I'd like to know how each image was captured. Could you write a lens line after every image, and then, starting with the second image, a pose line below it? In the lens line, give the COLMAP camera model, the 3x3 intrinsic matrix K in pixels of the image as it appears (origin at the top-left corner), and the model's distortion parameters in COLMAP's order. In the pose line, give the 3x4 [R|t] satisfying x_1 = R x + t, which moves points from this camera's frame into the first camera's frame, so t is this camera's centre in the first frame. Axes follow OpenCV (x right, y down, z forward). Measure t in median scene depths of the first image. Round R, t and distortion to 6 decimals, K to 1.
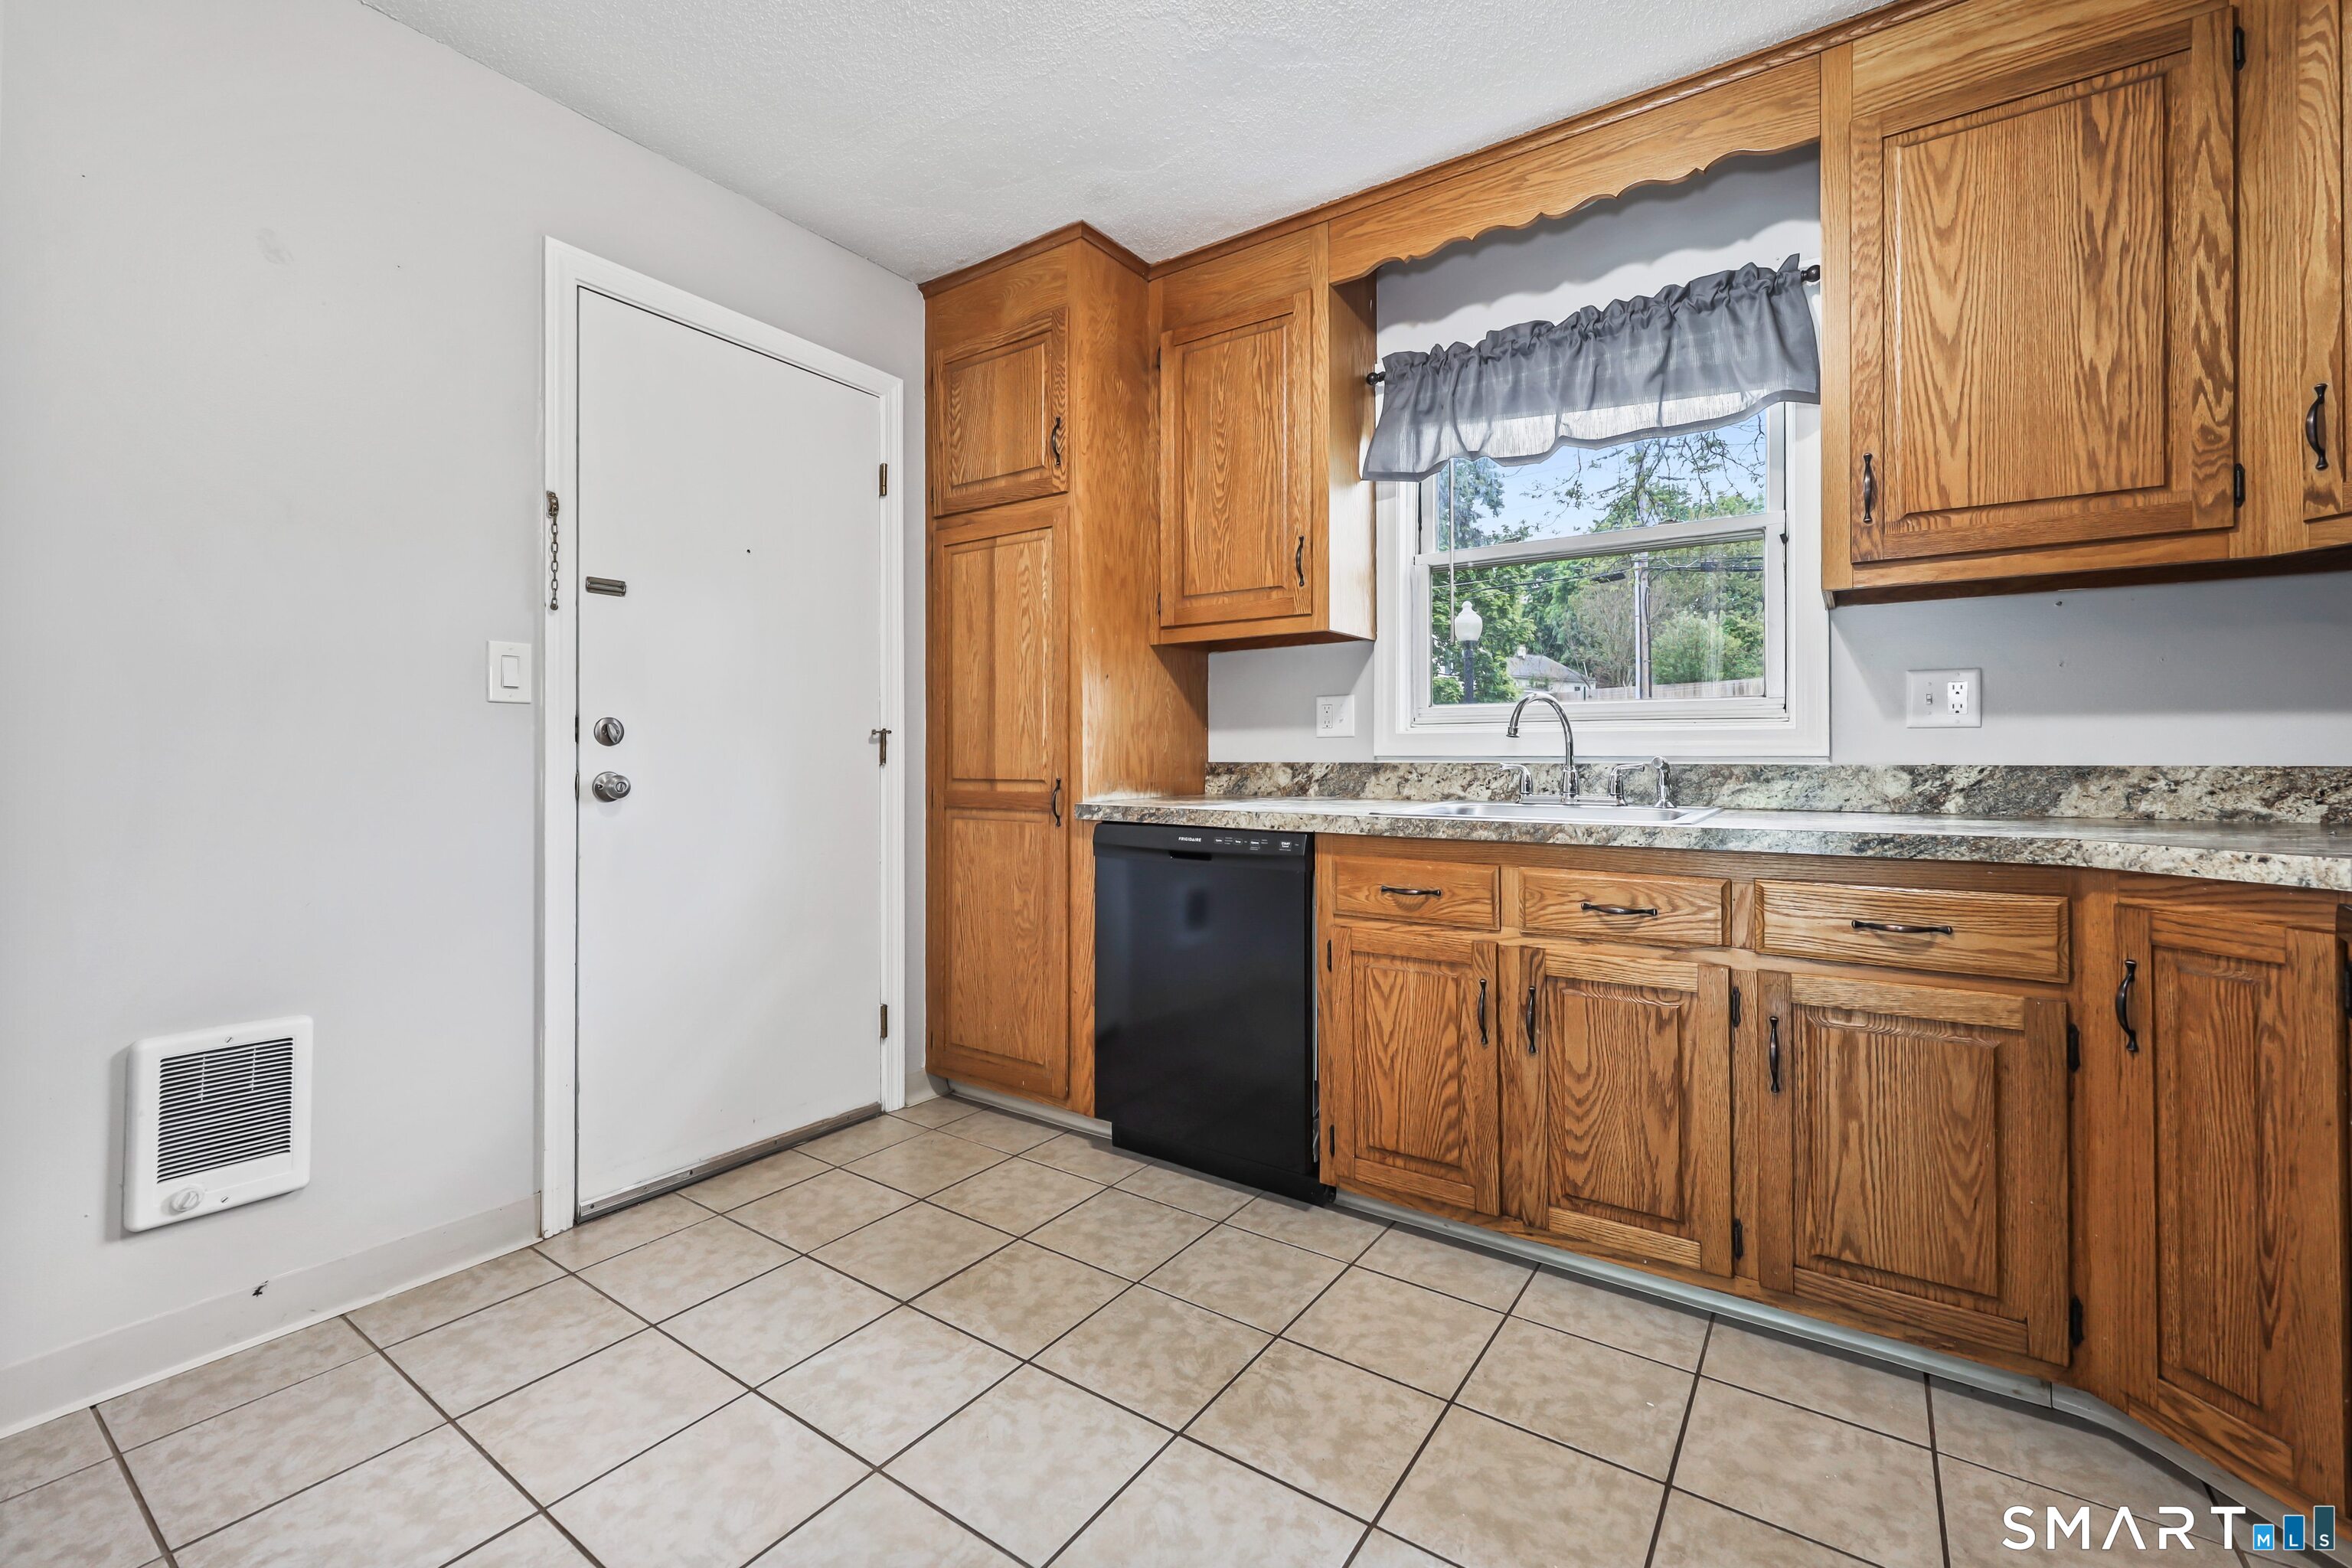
lens RADIAL K [[989.2, 0, 1164.4], [0, 989.2, 750.4], [0, 0, 1]] dist [0.000113, -0.000146]
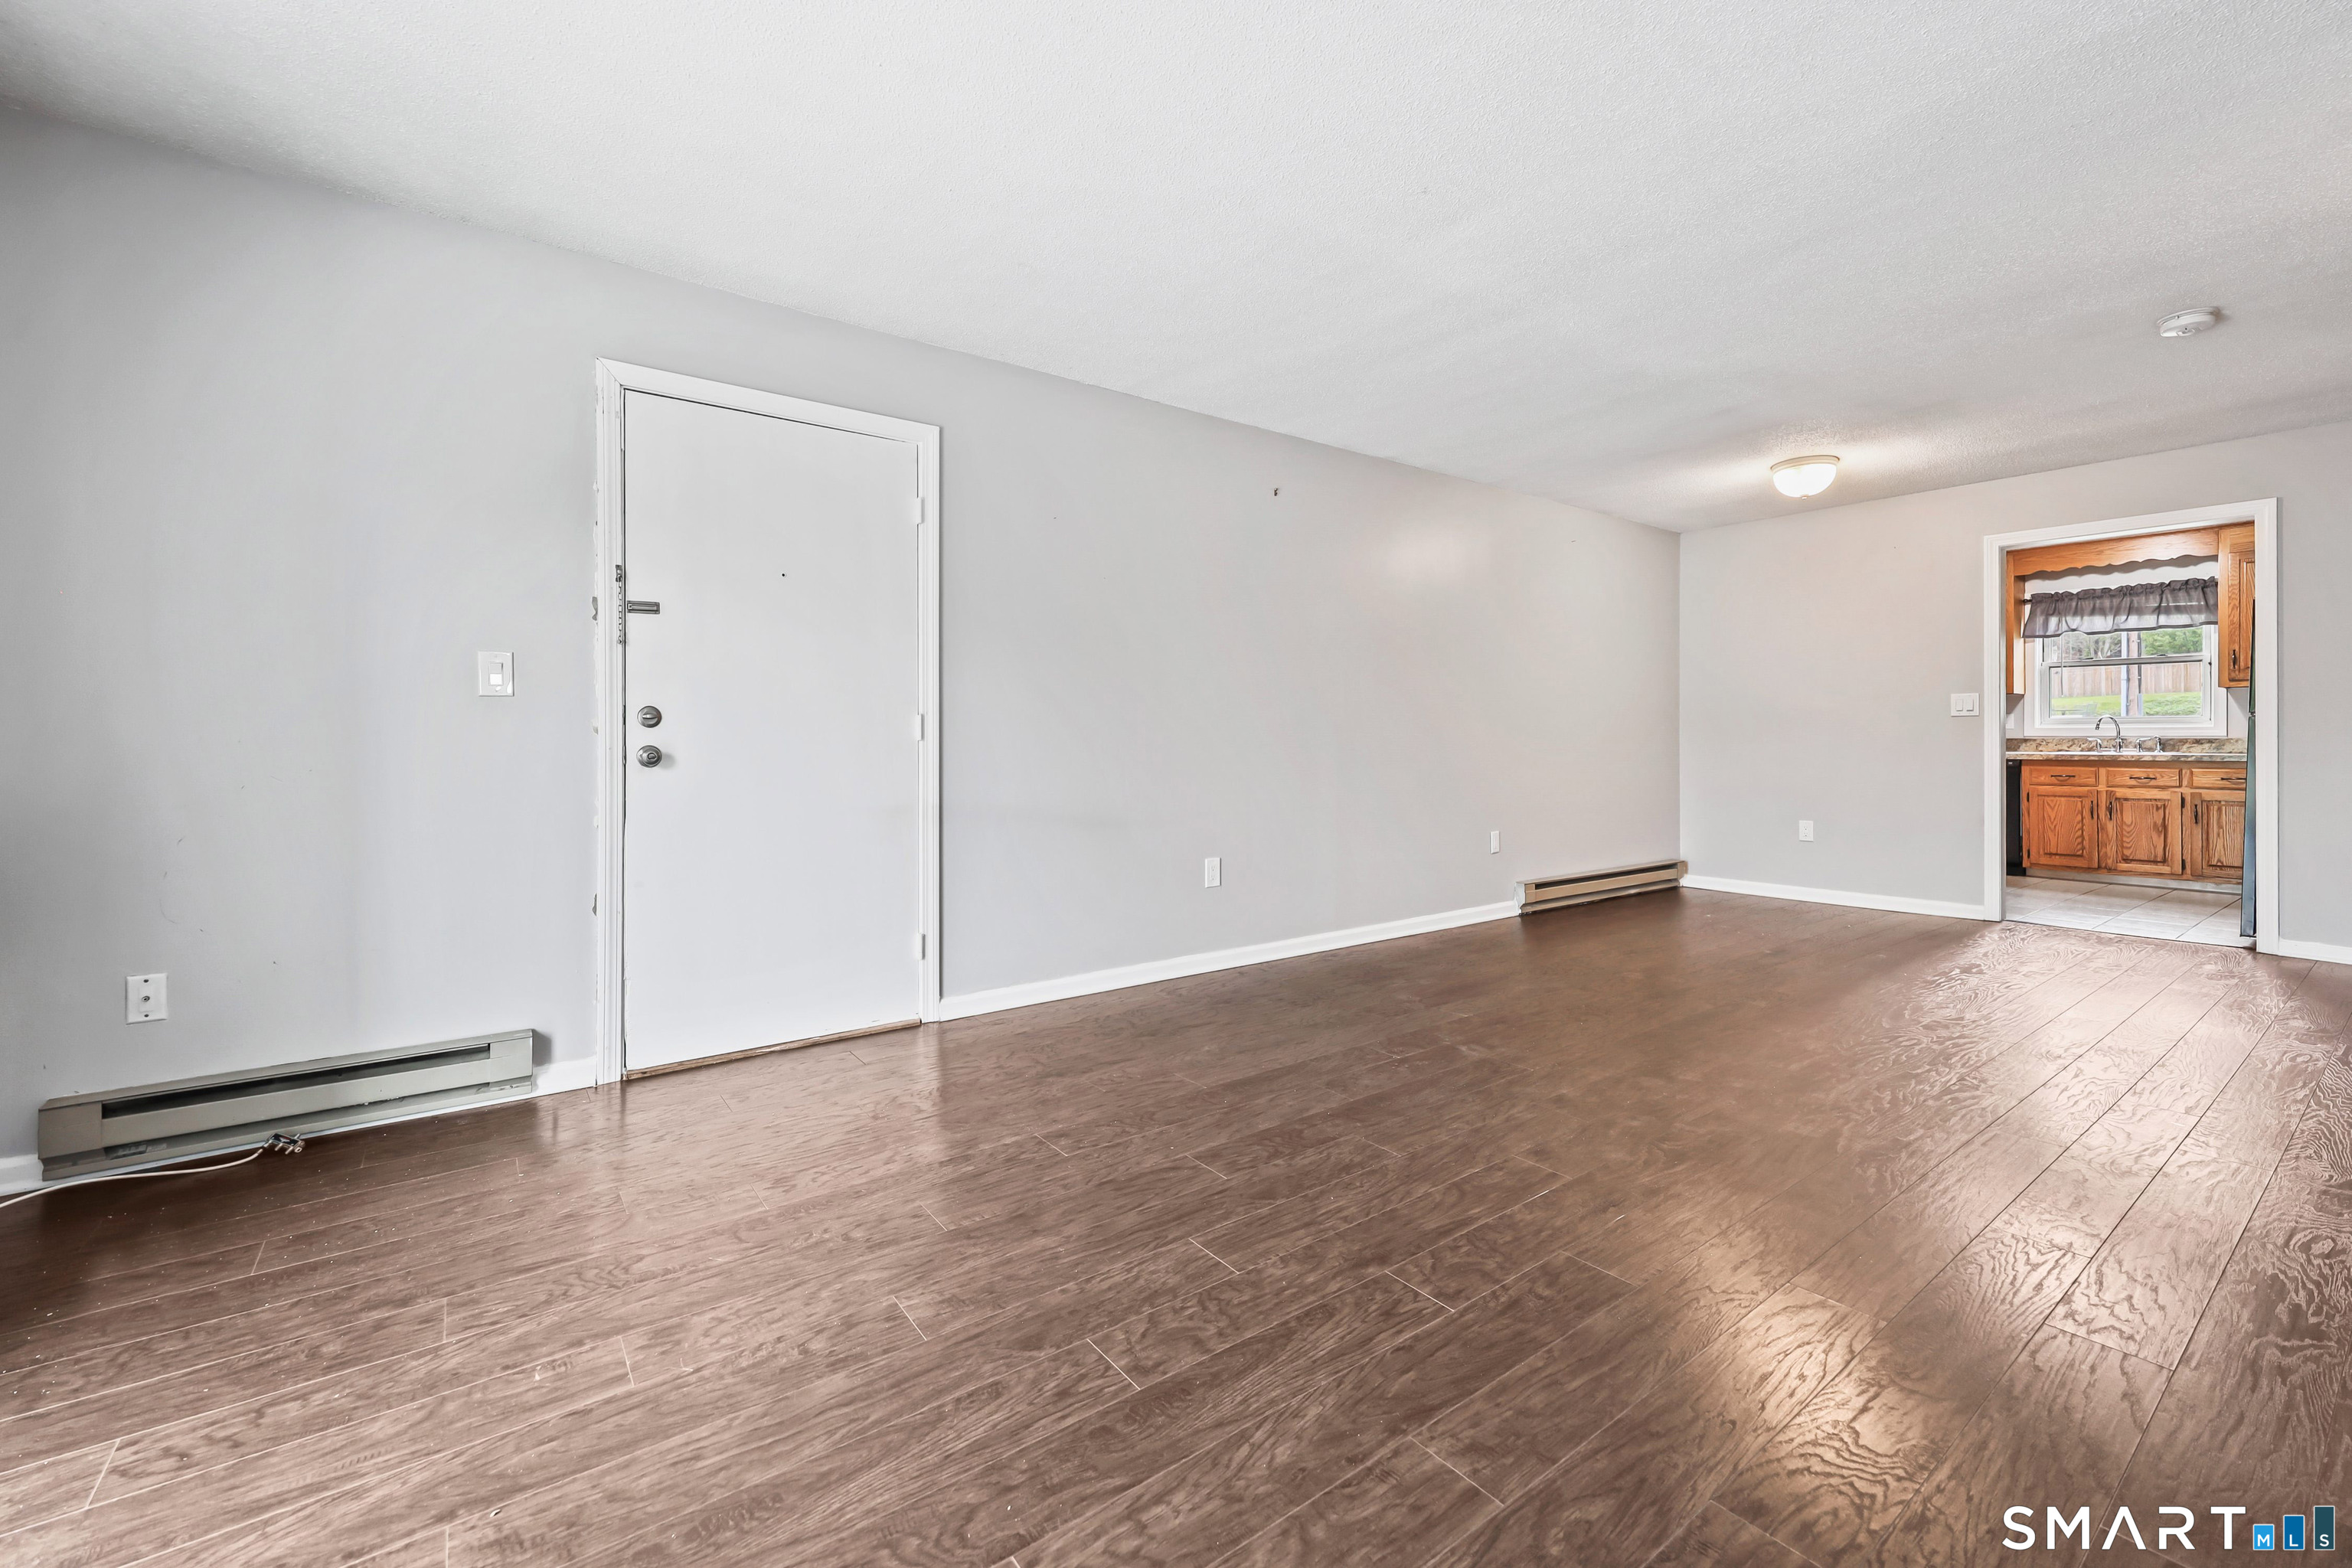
lens RADIAL K [[968.2, 0, 1153.7], [0, 968.2, 741.8], [0, 0, 1]] dist [-0.002254, -0.000406]
pose [[0.943057, -0.002848, -0.332620, -1.553517], [0.005985, 0.999947, 0.008404, -0.019686], [0.332578, -0.009916, 0.943024, -3.086979]]
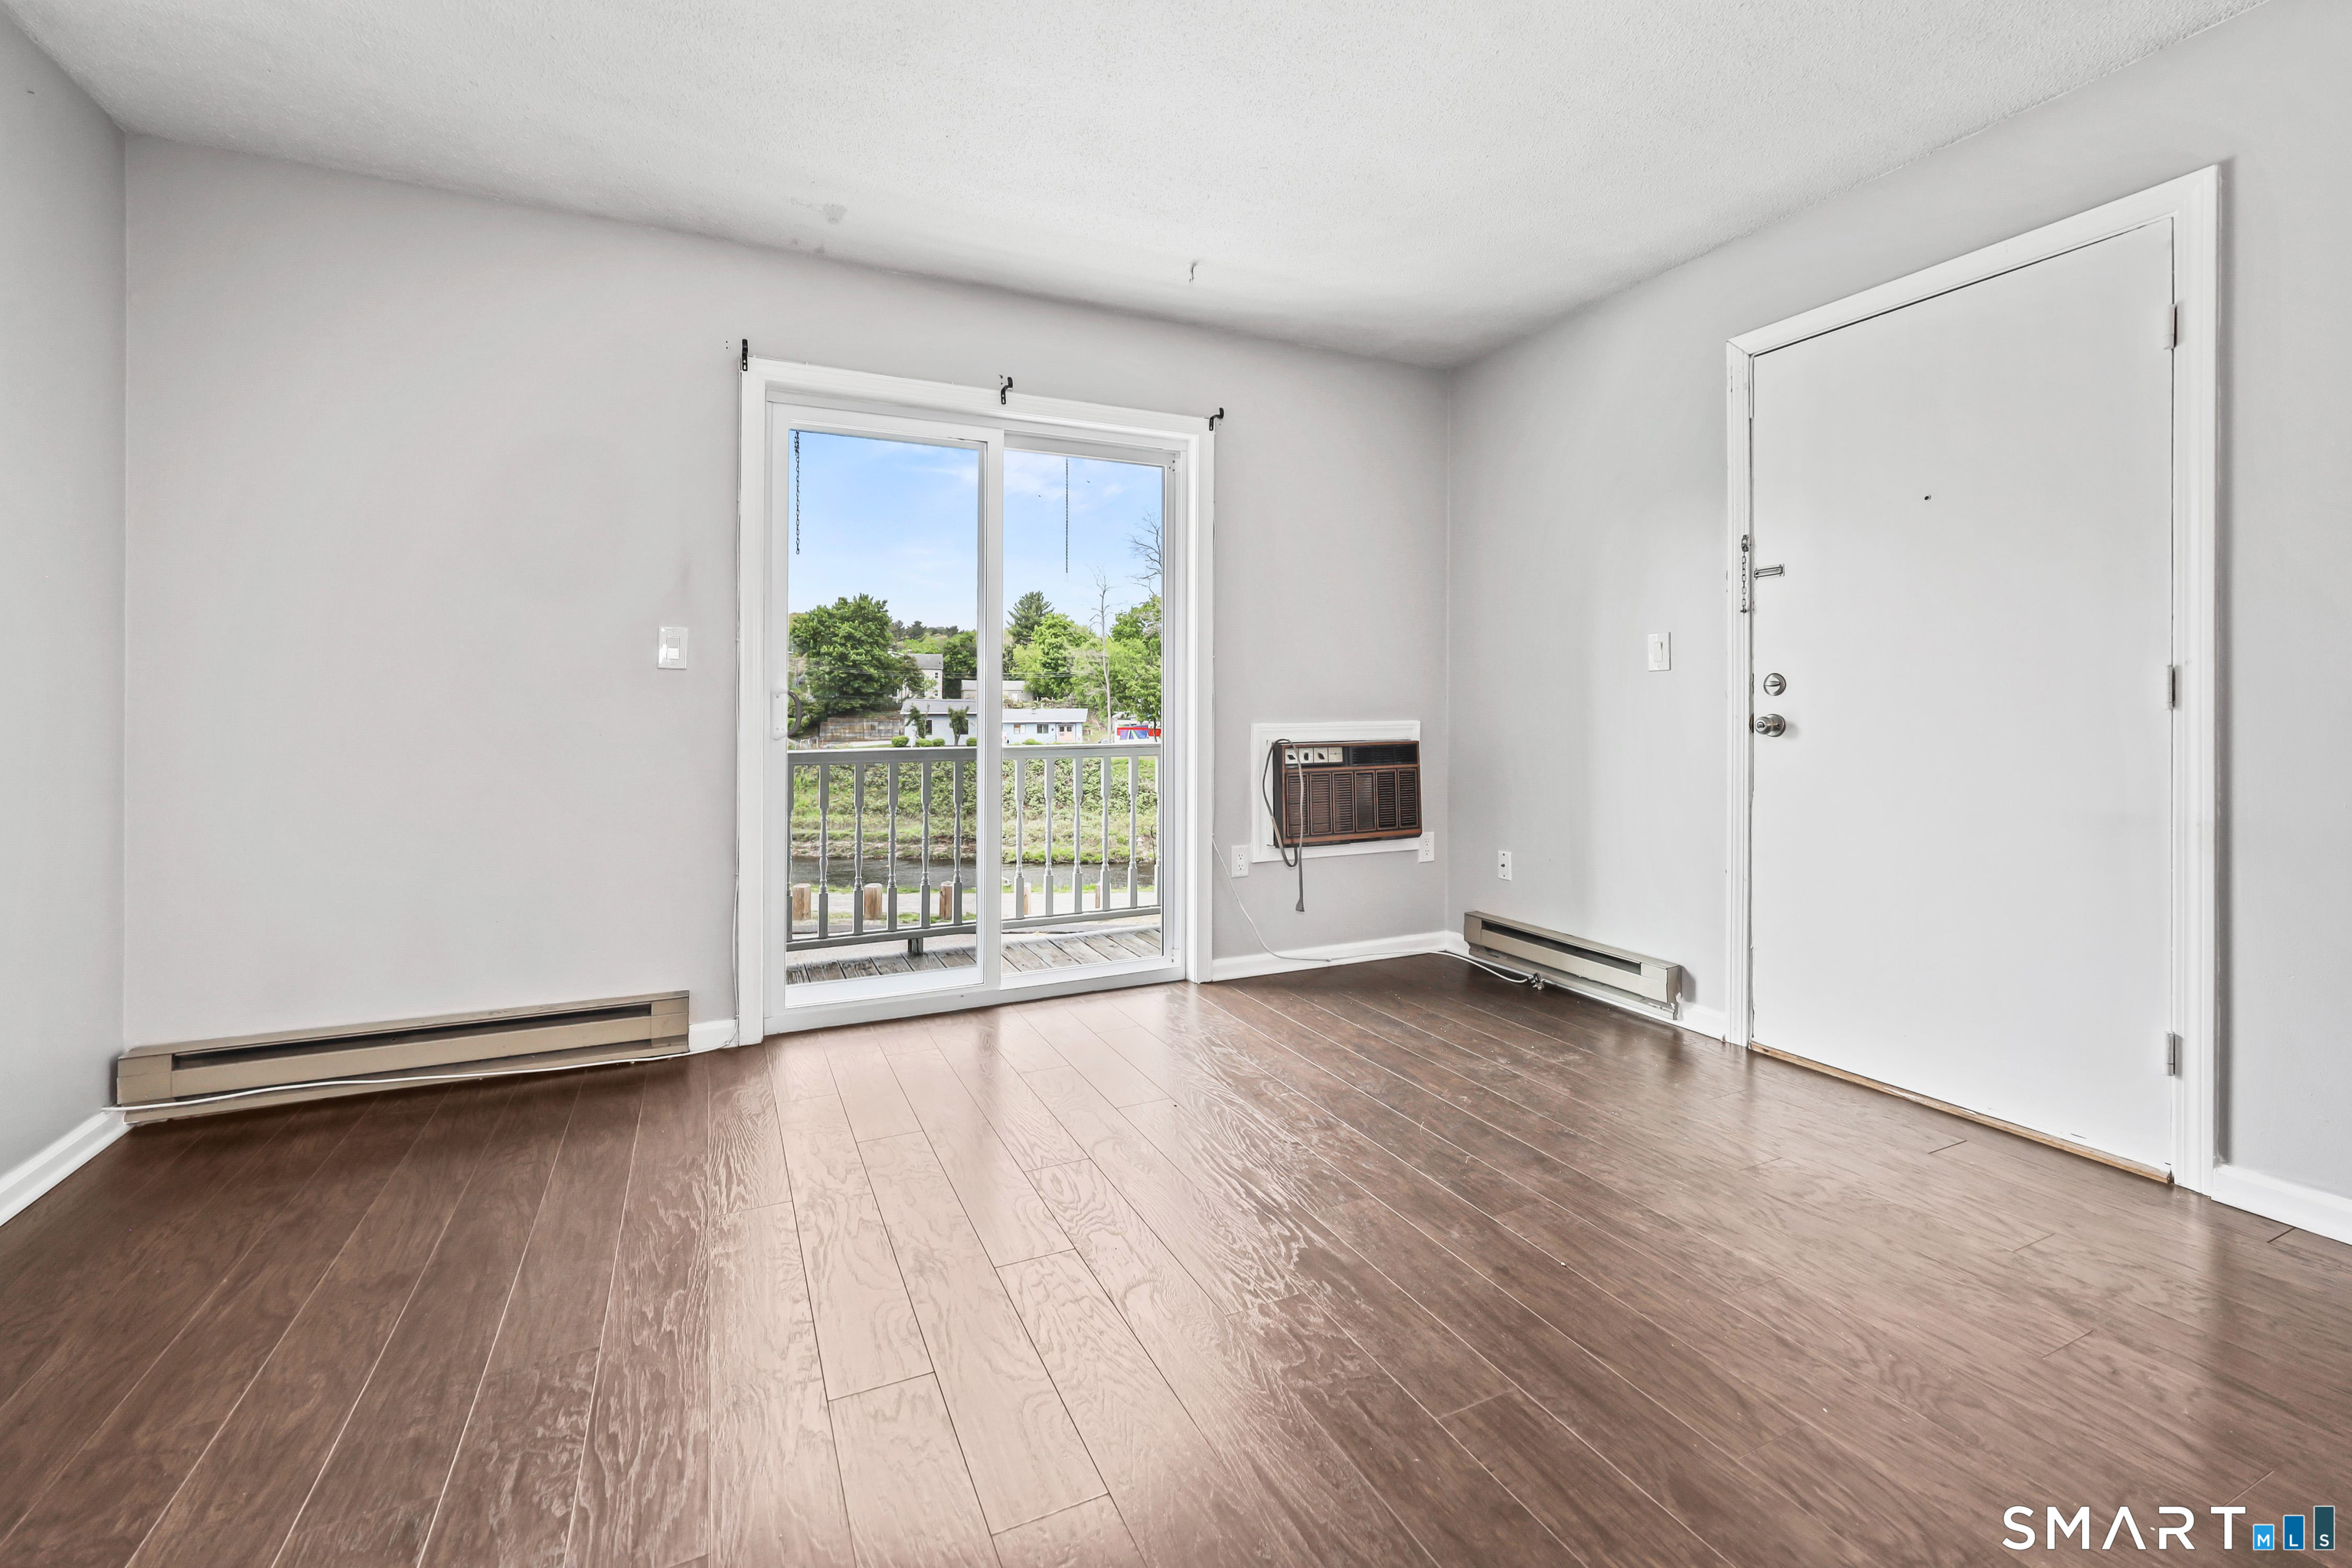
lens RADIAL K [[978.2, 0, 1172.9], [0, 978.2, 702.6], [0, 0, 1]] dist [0.002757, 0.000240]
pose [[-0.493723, -0.006350, -0.869596, -1.108848], [0.004885, 0.999937, -0.010075, -0.013034], [0.869605, -0.009222, -0.493661, -2.073468]]
